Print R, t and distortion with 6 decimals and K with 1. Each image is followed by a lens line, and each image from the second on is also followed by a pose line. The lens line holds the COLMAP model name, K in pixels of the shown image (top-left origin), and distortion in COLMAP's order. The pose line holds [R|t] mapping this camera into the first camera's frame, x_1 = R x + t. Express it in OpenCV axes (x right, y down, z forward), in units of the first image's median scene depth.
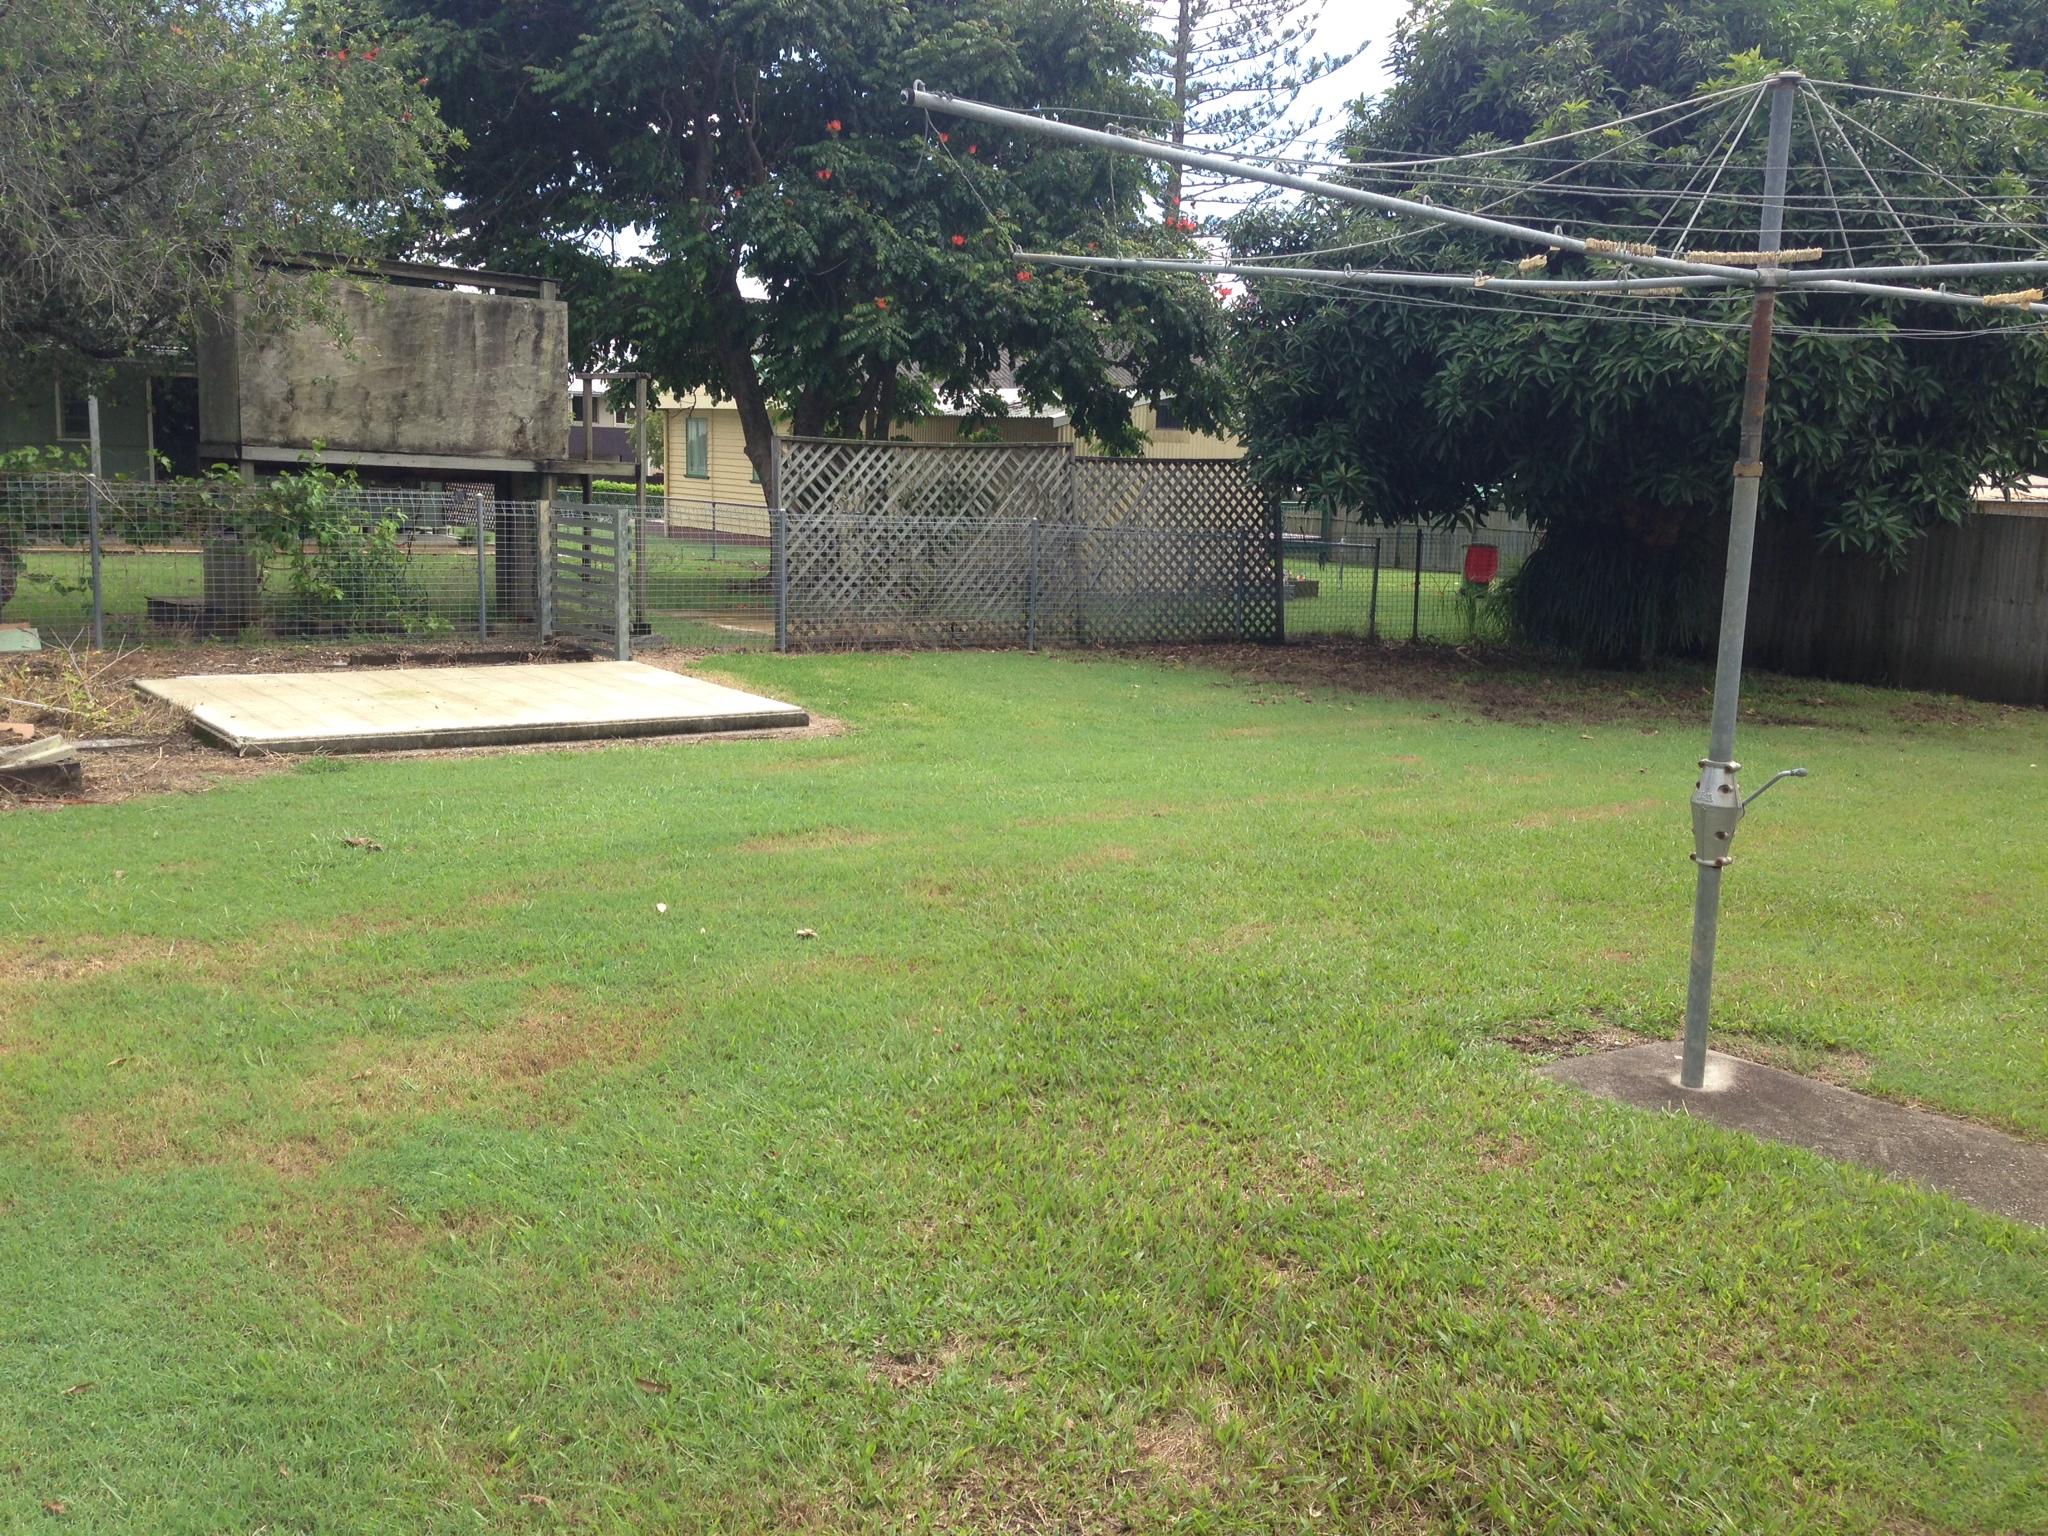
lens RADIAL K [[1939.7, 0, 1038.1], [0, 1939.7, 770.0], [0, 0, 1]] dist [0.219580, -0.355508]
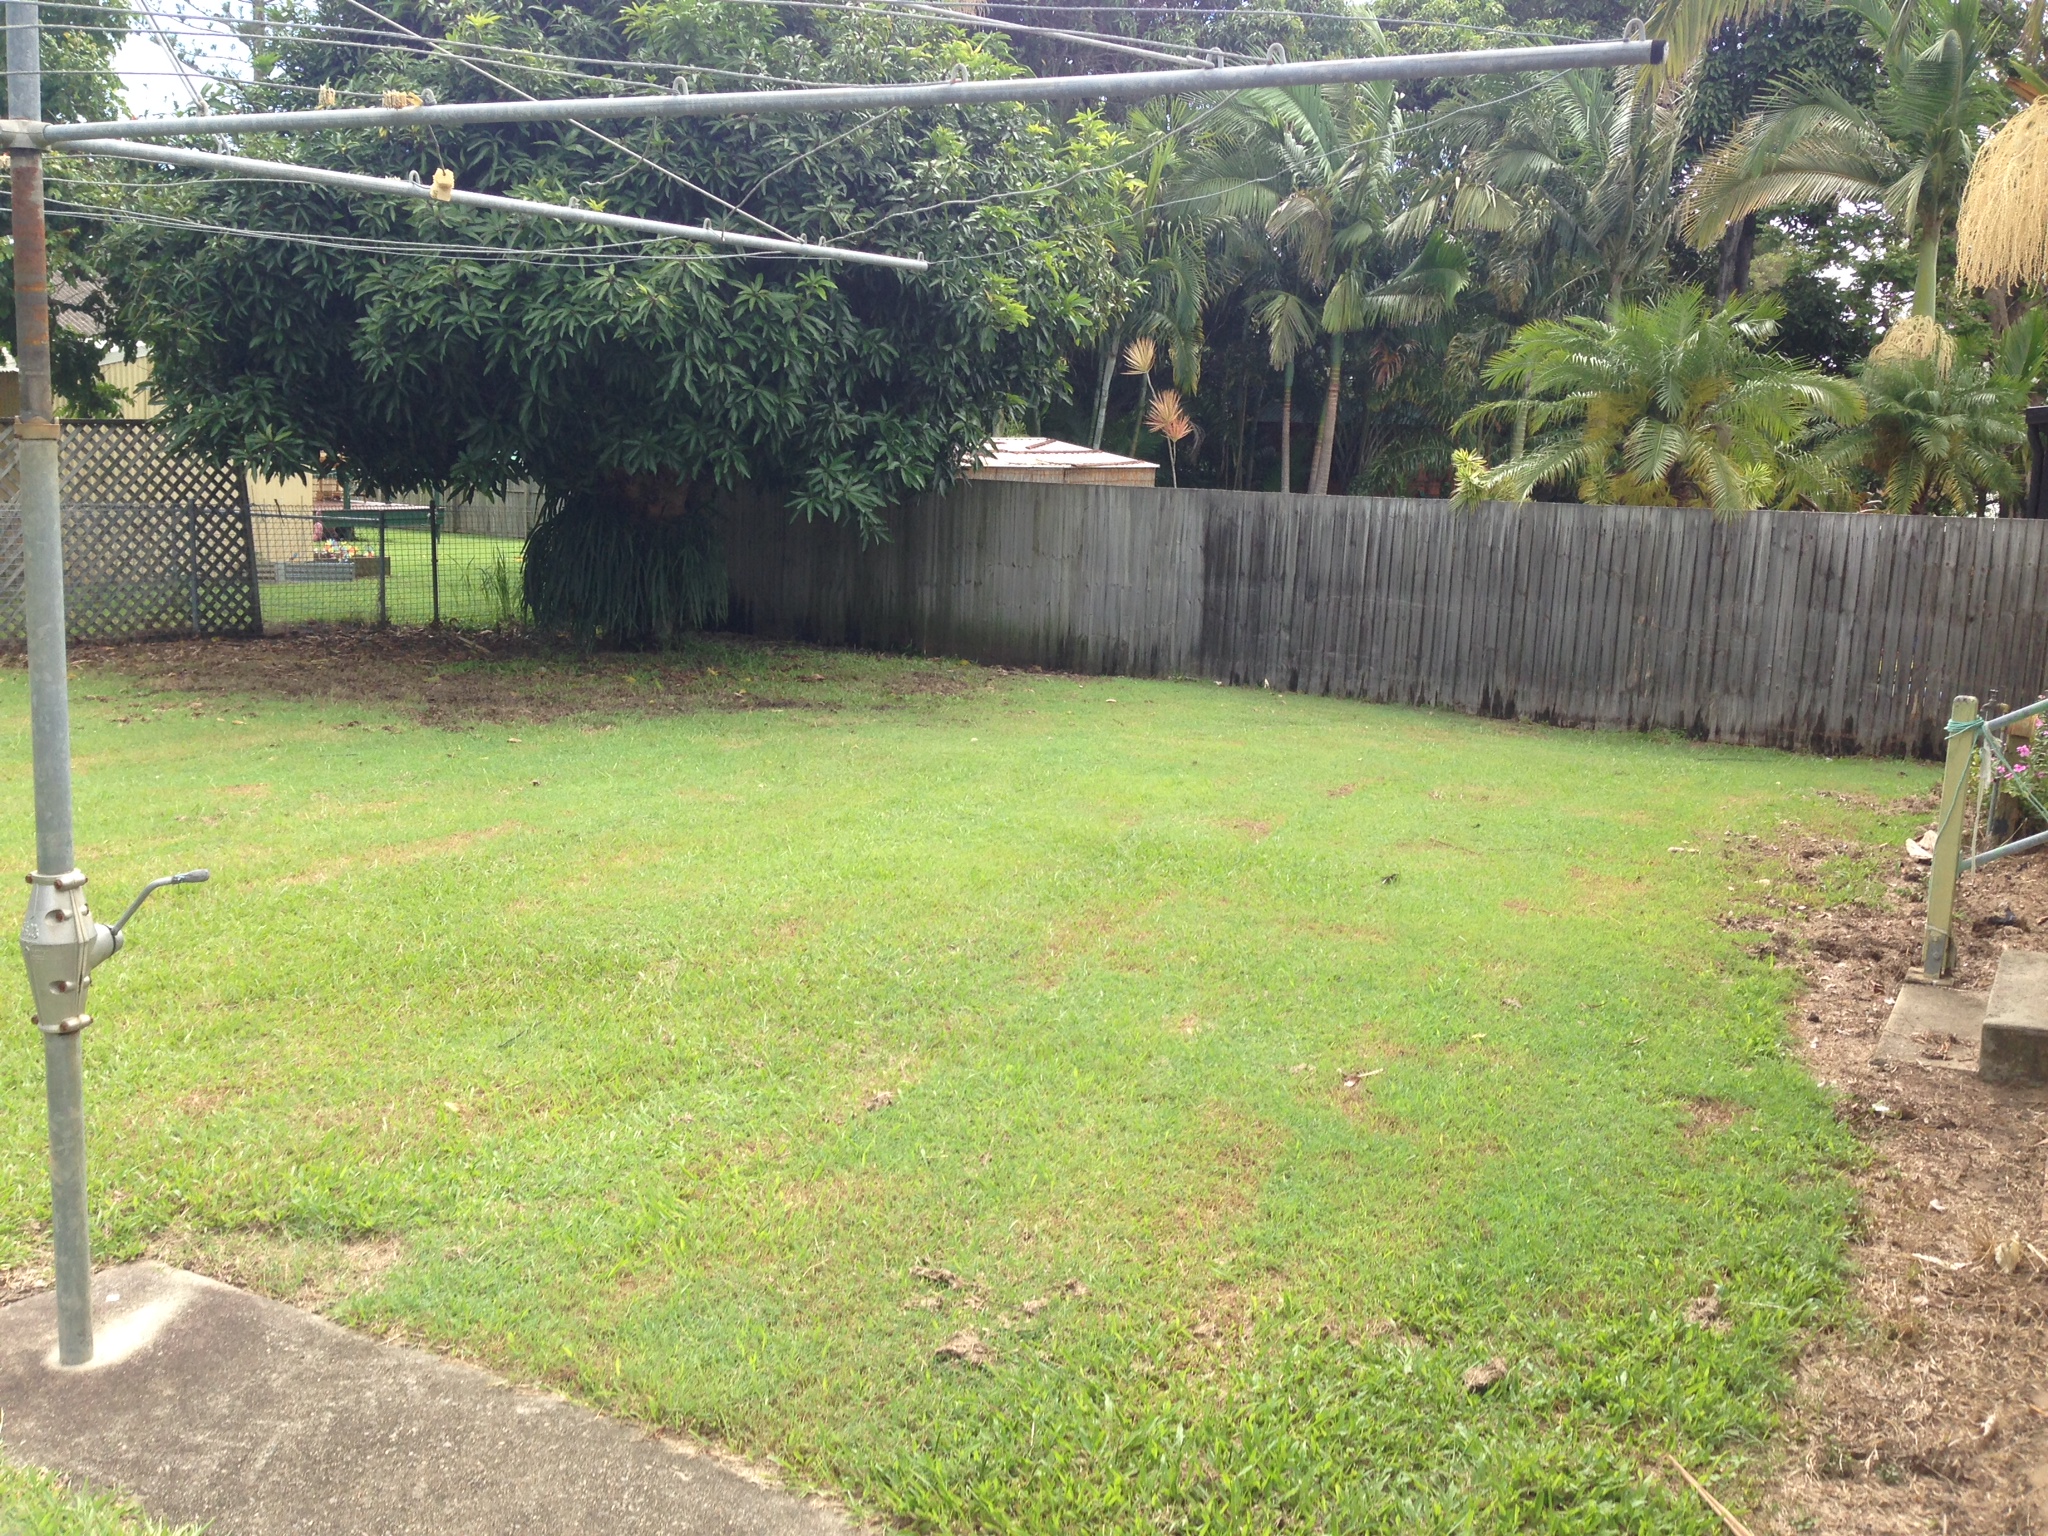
lens RADIAL K [[1939.7, 0, 1038.1], [0, 1939.7, 770.0], [0, 0, 1]] dist [0.219580, -0.355508]
pose [[0.918765, -0.080880, 0.386431, 0.127531], [0.074596, 0.996724, 0.031258, -0.011338], [-0.387693, 0.000108, 0.921789, 0.087715]]
